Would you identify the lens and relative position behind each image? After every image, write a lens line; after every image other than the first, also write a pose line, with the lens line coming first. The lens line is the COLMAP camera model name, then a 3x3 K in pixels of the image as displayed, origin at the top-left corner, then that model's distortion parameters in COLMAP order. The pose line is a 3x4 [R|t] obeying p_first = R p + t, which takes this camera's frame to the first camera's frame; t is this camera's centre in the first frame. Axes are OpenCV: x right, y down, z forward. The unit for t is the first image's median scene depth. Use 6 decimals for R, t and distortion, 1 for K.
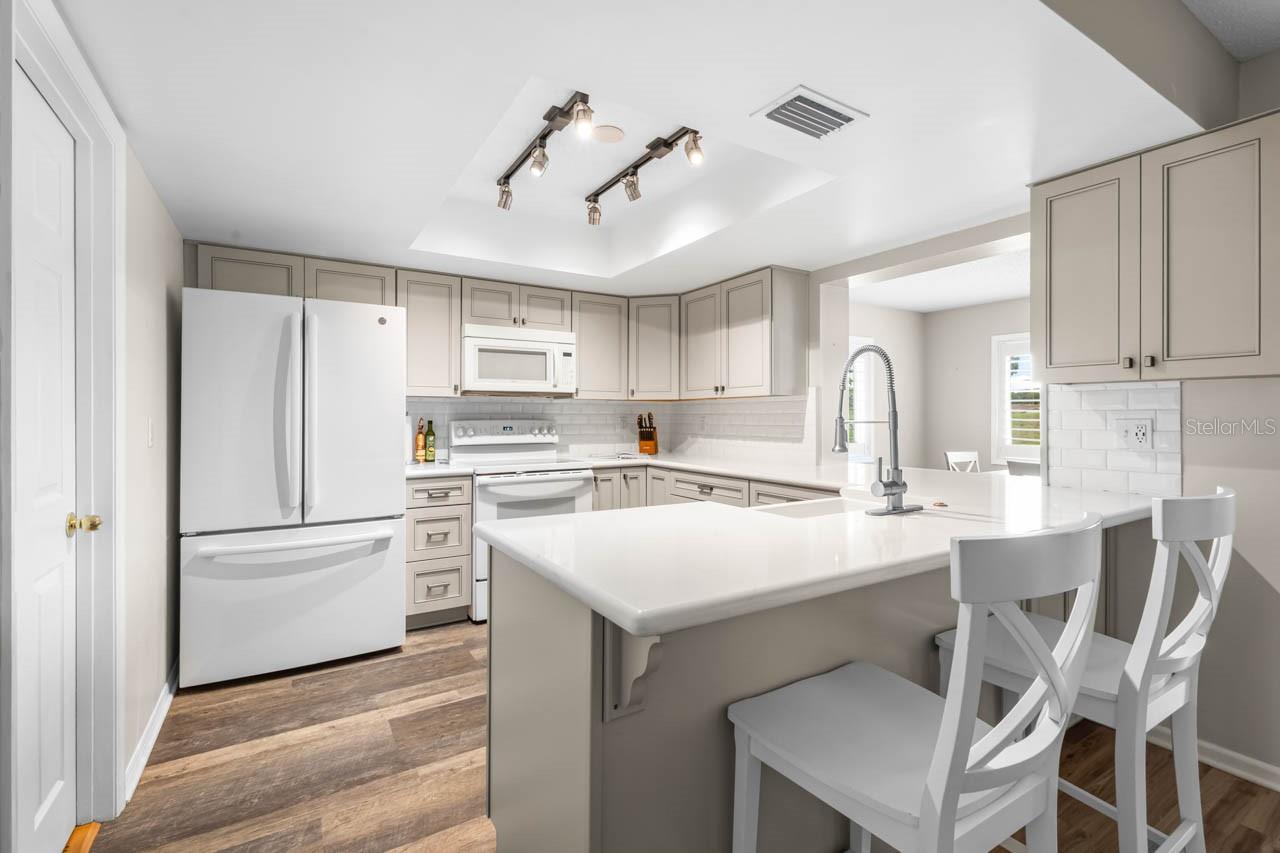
lens RADIAL K [[570.9, 0, 626.6], [0, 570.9, 413.0], [0, 0, 1]] dist [-0.000261, 0.000089]
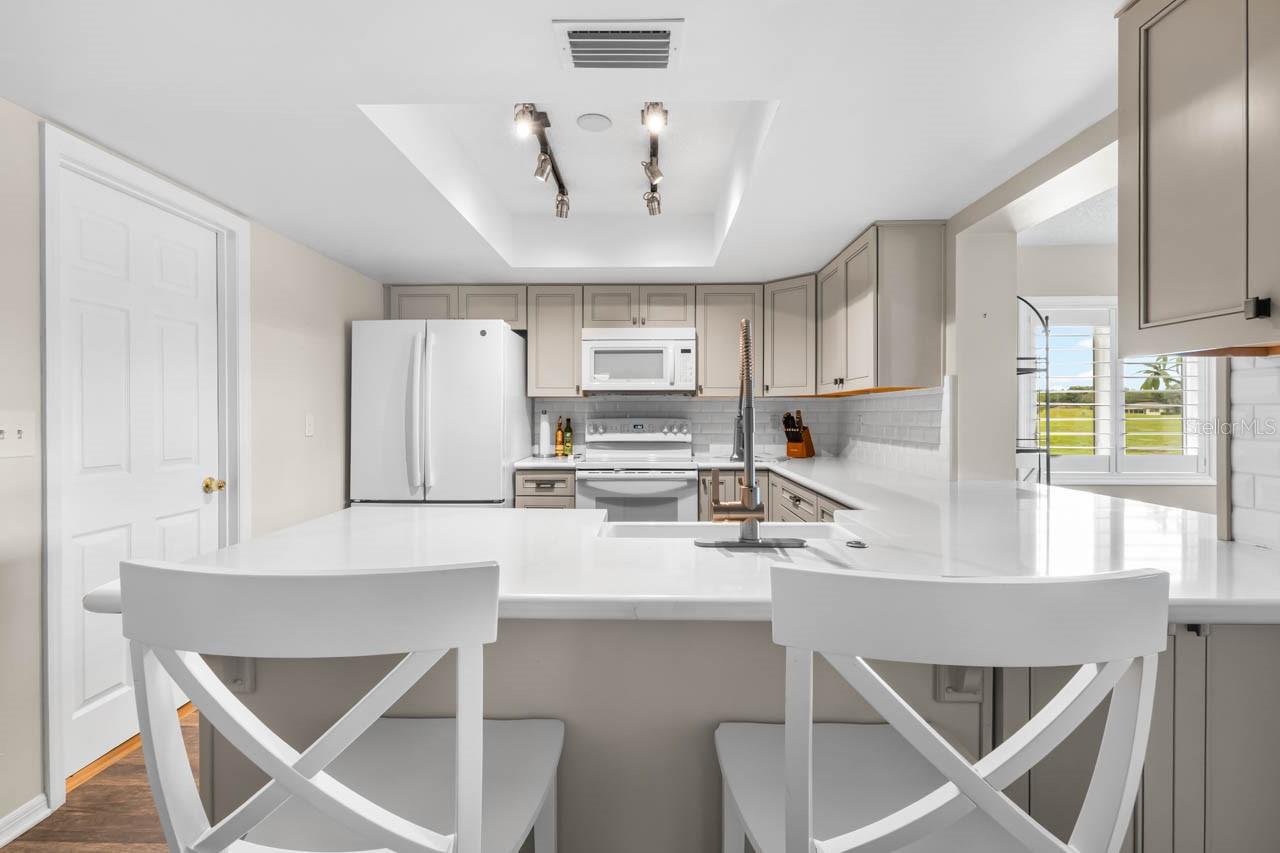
lens RADIAL K [[562.1, 0, 612.9], [0, 562.1, 413.7], [0, 0, 1]] dist [0.000212, -0.000068]
pose [[0.839926, -0.000752, -0.542700, 0.321506], [0.002718, 0.999992, 0.002820, 0.001096], [0.542694, -0.003843, 0.839922, 0.135217]]
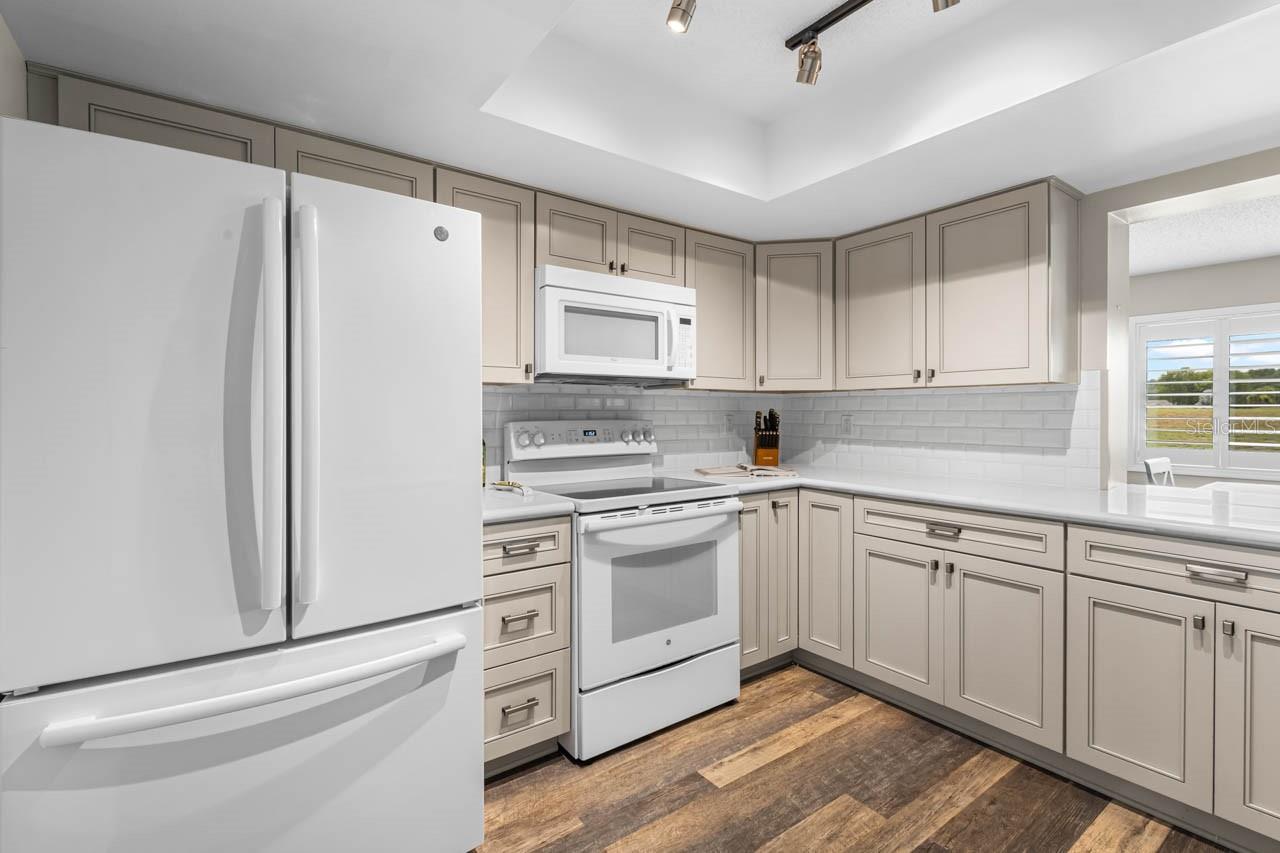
lens RADIAL K [[580.1, 0, 640.2], [0, 580.1, 412.4], [0, 0, 1]] dist [0.000527, -0.000409]
pose [[0.995417, 0.000044, 0.095632, -0.228109], [-0.000619, 0.999982, 0.005984, -0.000809], [-0.095630, -0.006016, 0.995399, 0.347432]]
